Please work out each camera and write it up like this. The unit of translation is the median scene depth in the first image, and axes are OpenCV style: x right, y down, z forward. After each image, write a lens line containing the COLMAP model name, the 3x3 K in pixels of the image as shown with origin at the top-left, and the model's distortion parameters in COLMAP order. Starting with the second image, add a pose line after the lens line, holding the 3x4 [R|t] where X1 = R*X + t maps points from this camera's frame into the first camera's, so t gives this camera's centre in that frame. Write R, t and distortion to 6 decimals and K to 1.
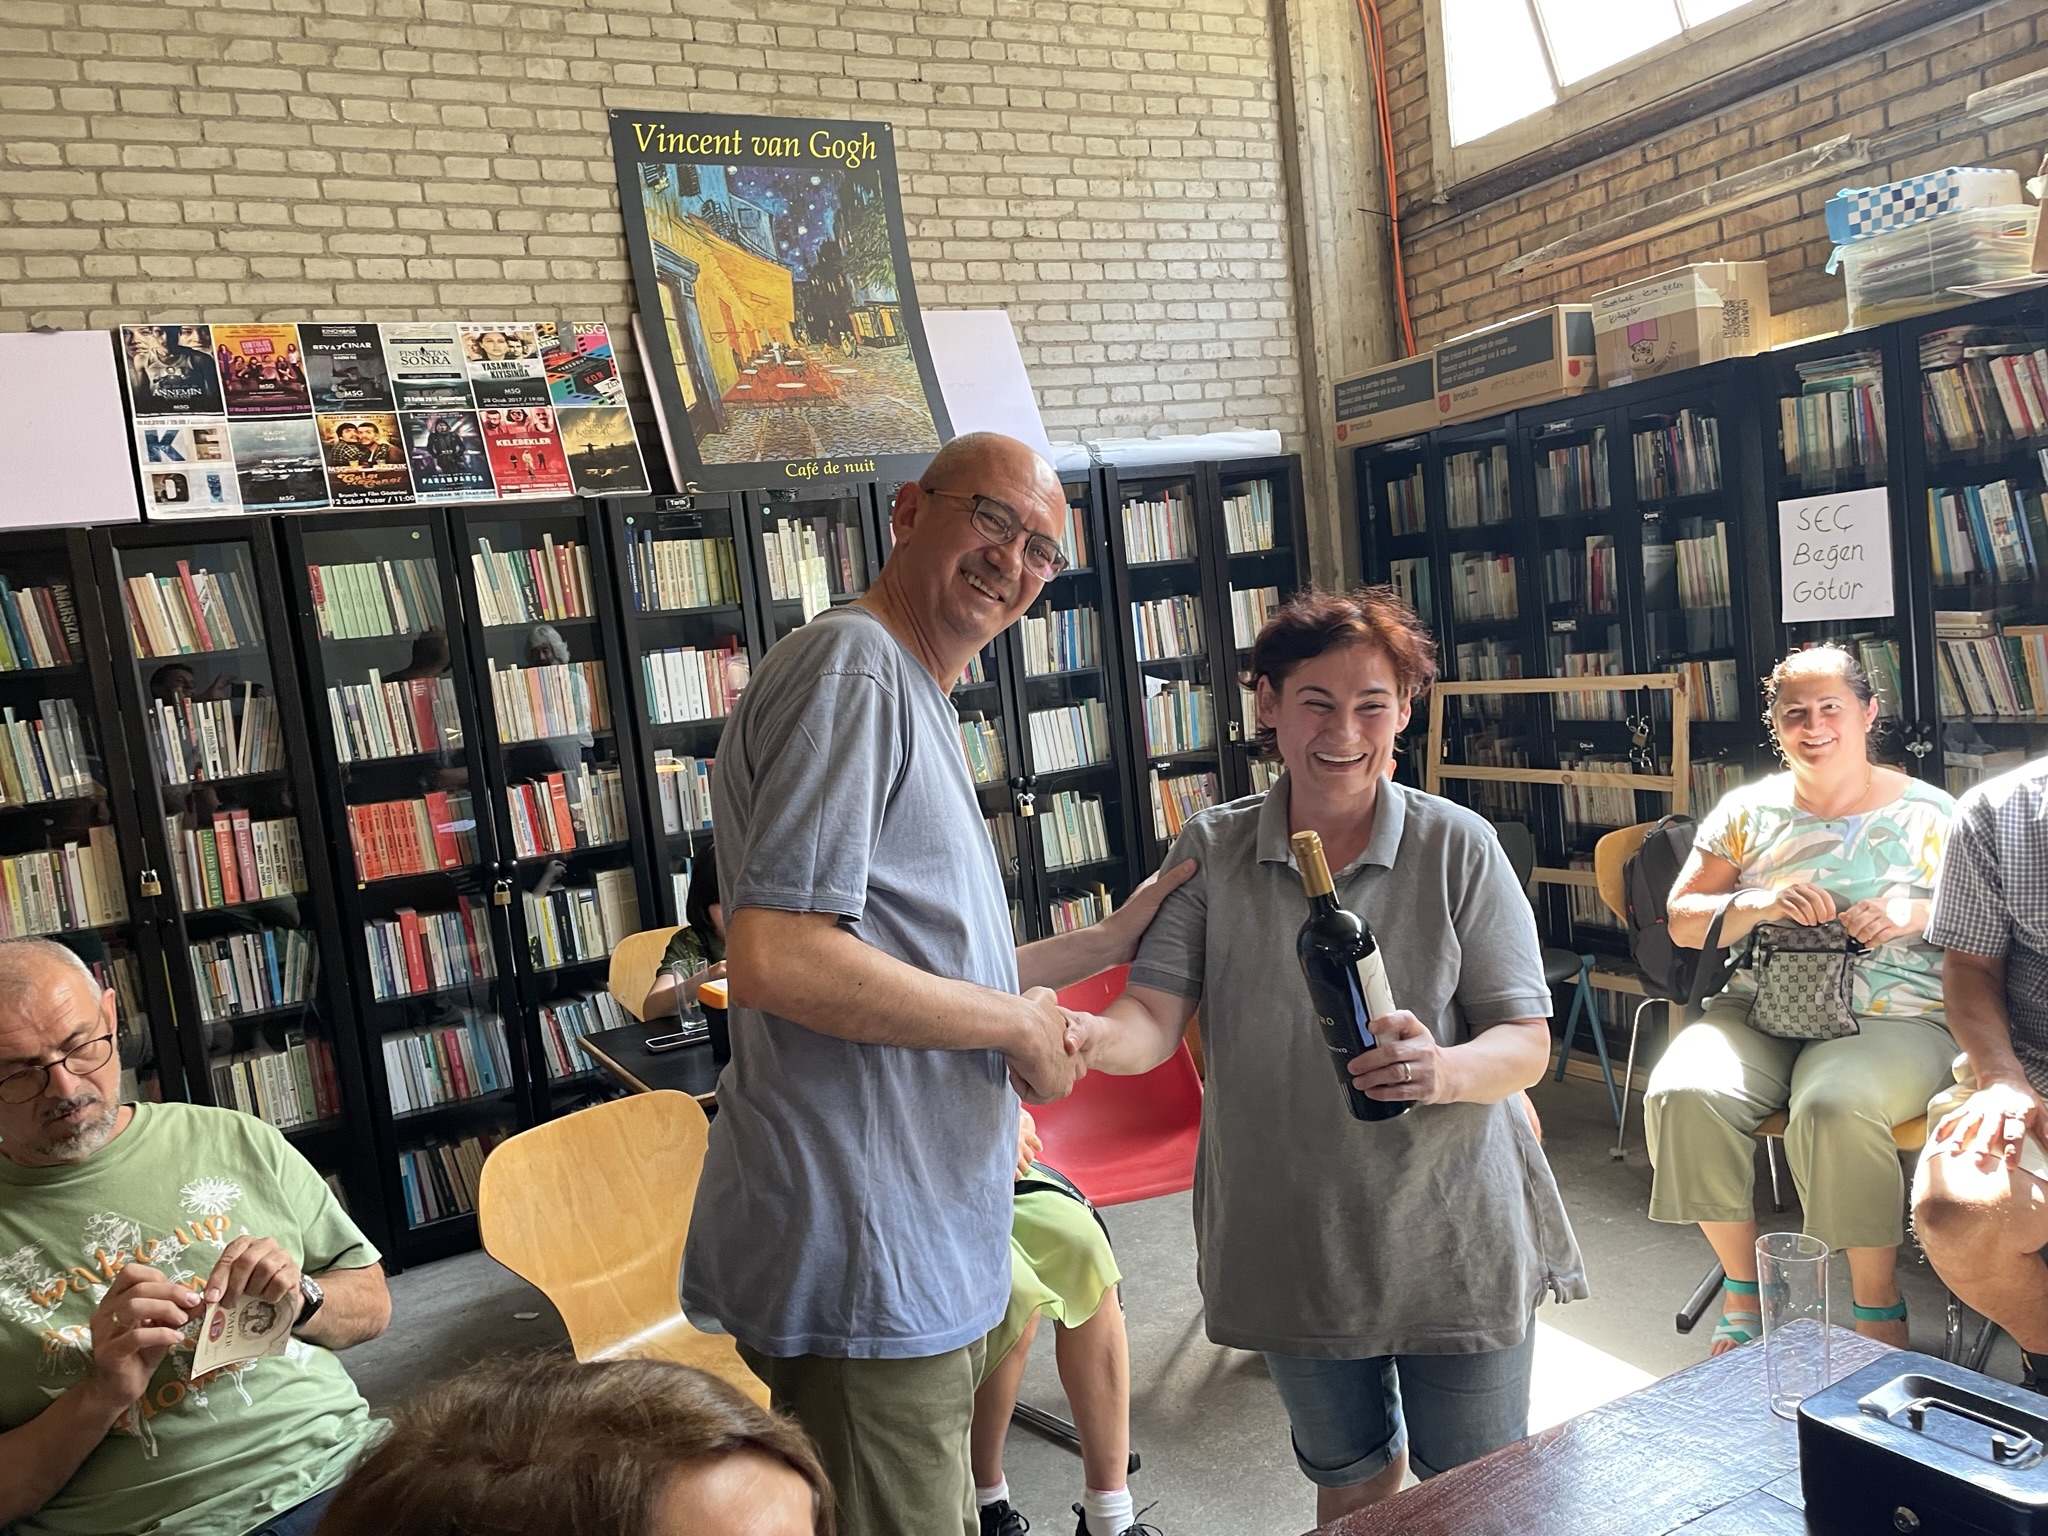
lens RADIAL K [[1537.8, 0, 1030.7], [0, 1537.8, 774.7], [0, 0, 1]] dist [0.089632, -0.109779]
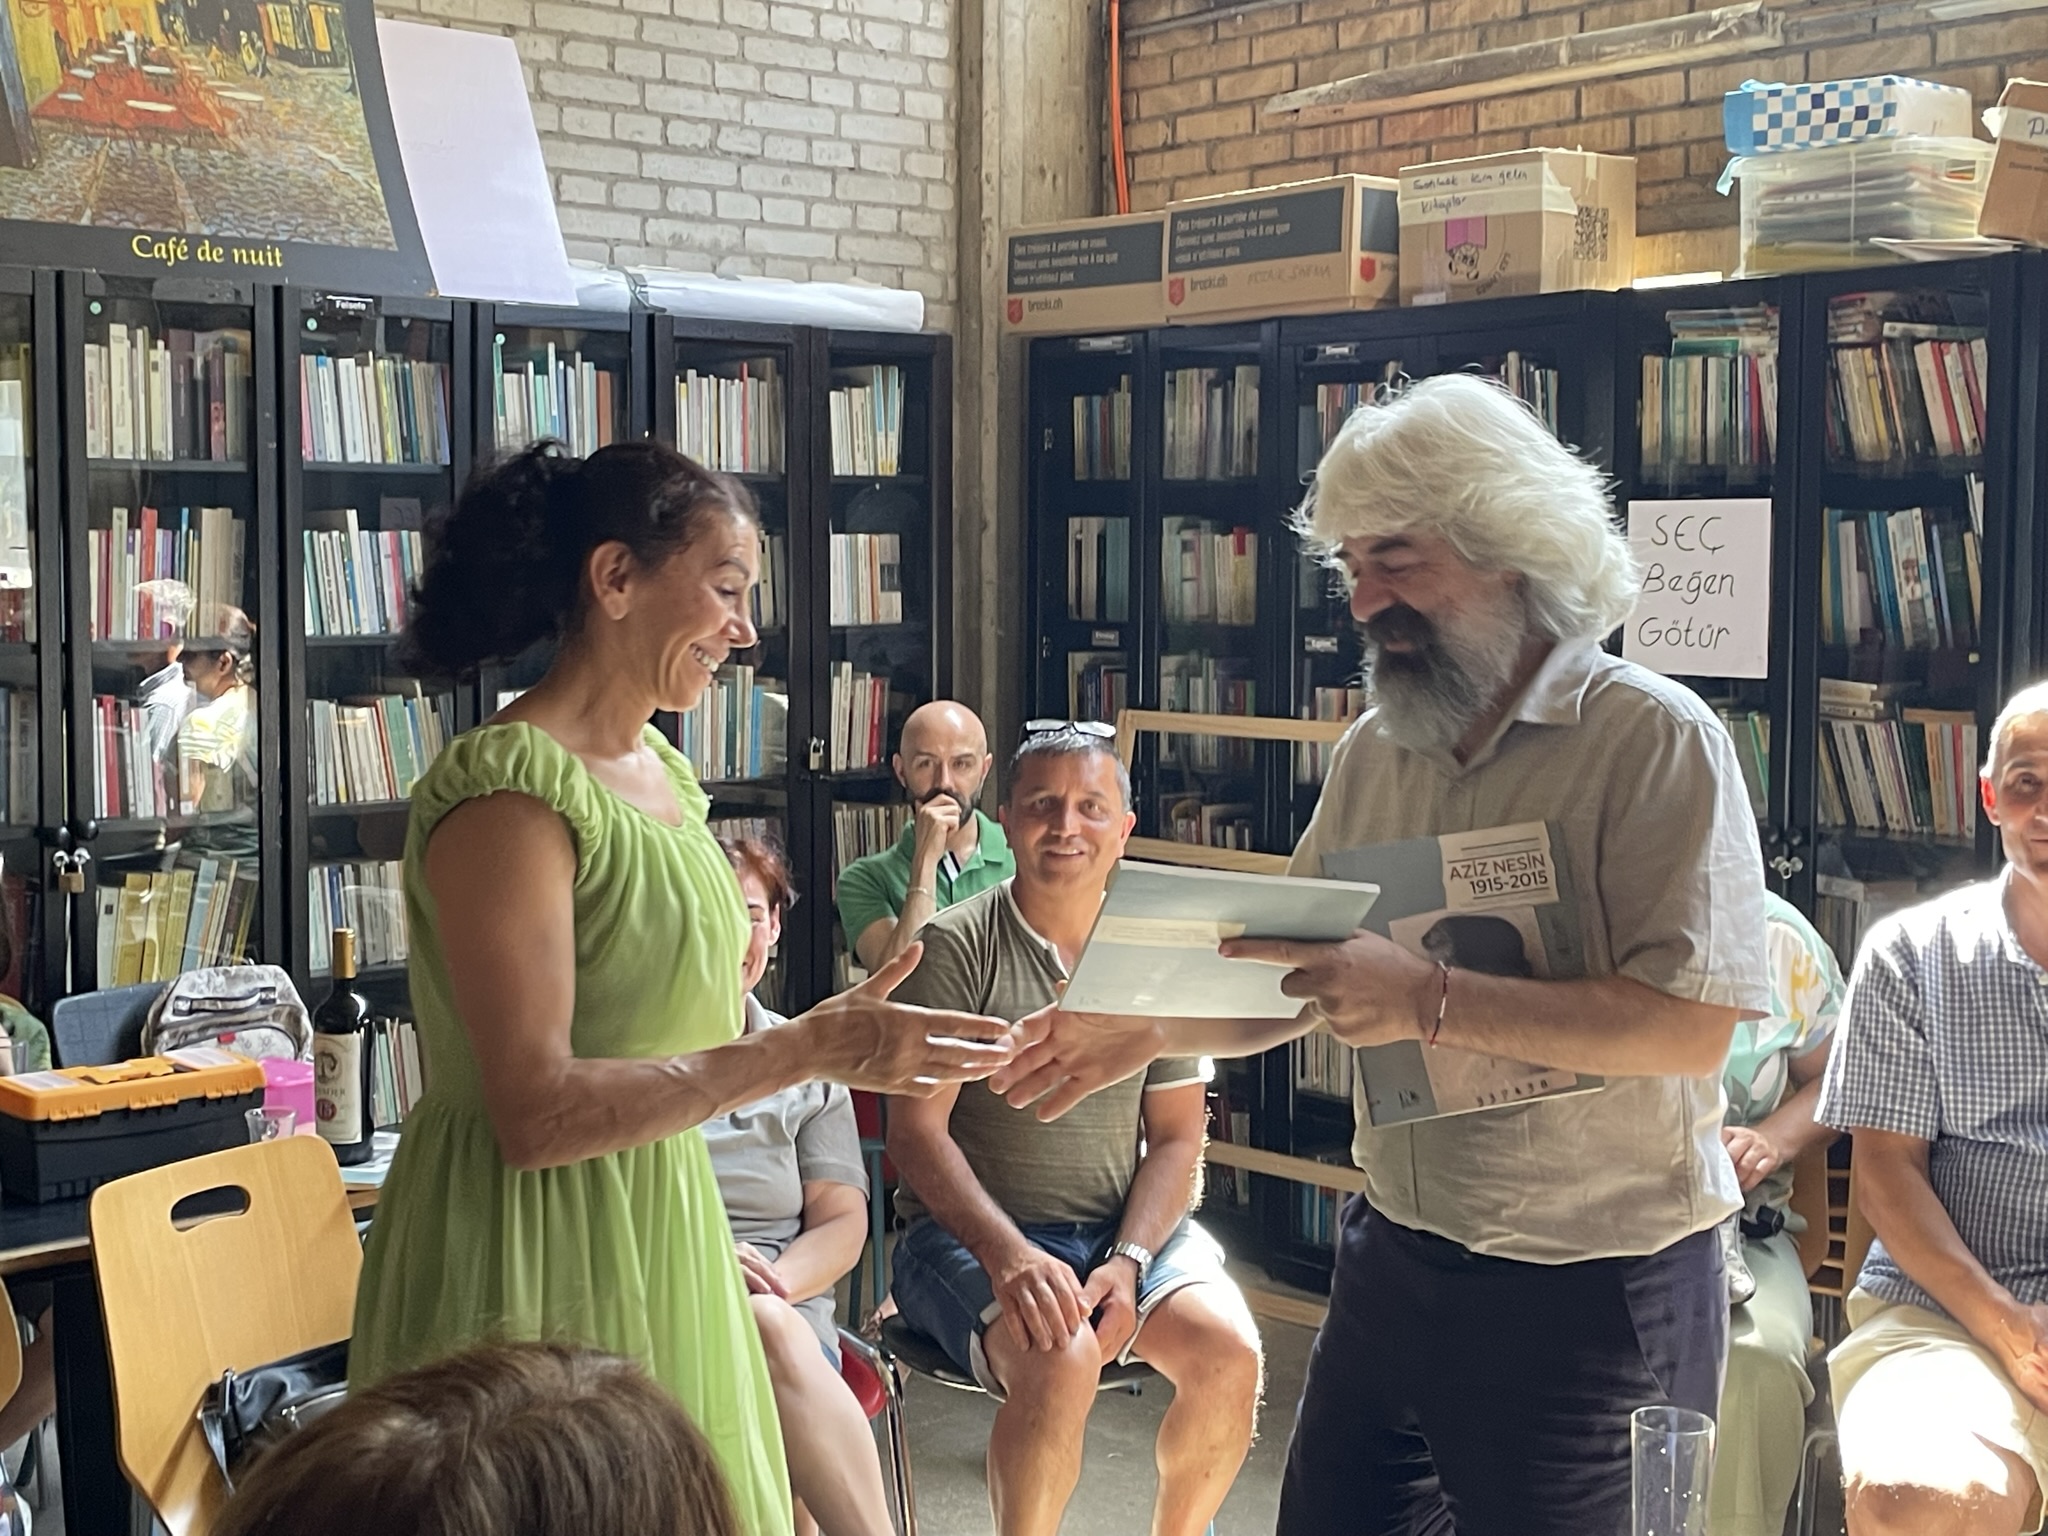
lens RADIAL K [[2694.0, 0, 1006.8], [0, 2694.0, 729.2], [0, 0, 1]] dist [0.080432, 0.000000]
pose [[0.963503, 0.097649, 0.249253, -0.075309], [-0.086760, 0.994747, -0.054331, 0.015950], [-0.253249, 0.030723, 0.966913, -0.091956]]
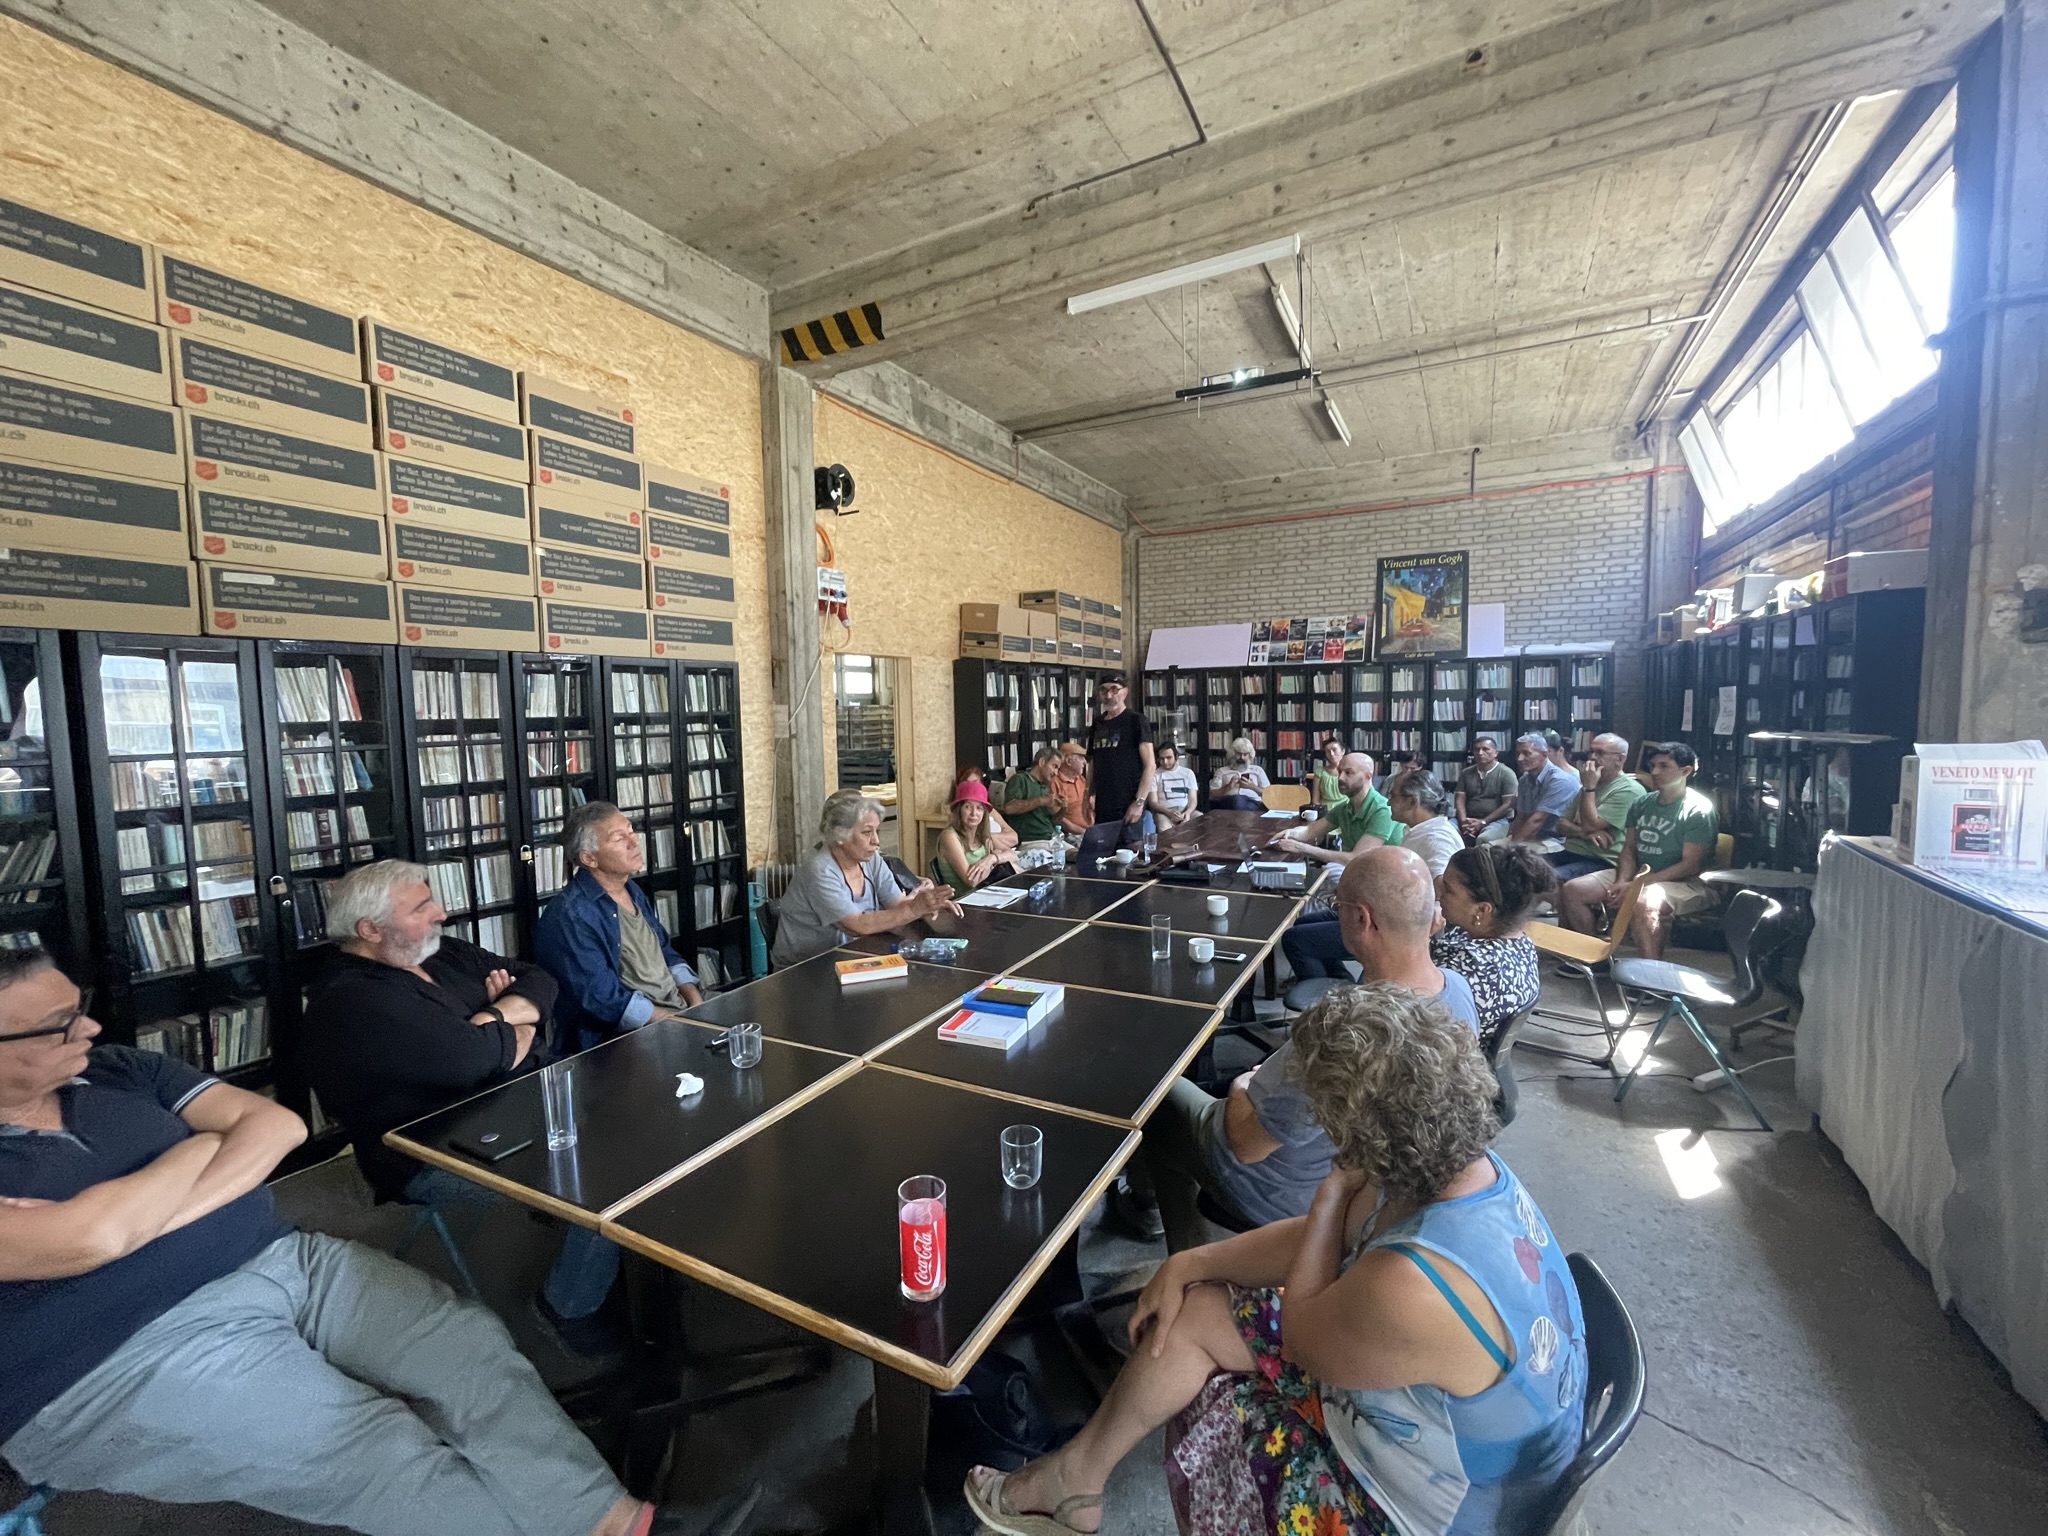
lens RADIAL K [[826.9, 0, 1013.9], [0, 826.9, 767.4], [0, 0, 1]] dist [0.001403, 0.000031]
pose [[0.555209, 0.162573, -0.815667, 0.924261], [-0.126134, 0.985825, 0.110631, -0.036813], [0.822091, 0.041460, 0.567845, -0.810971]]
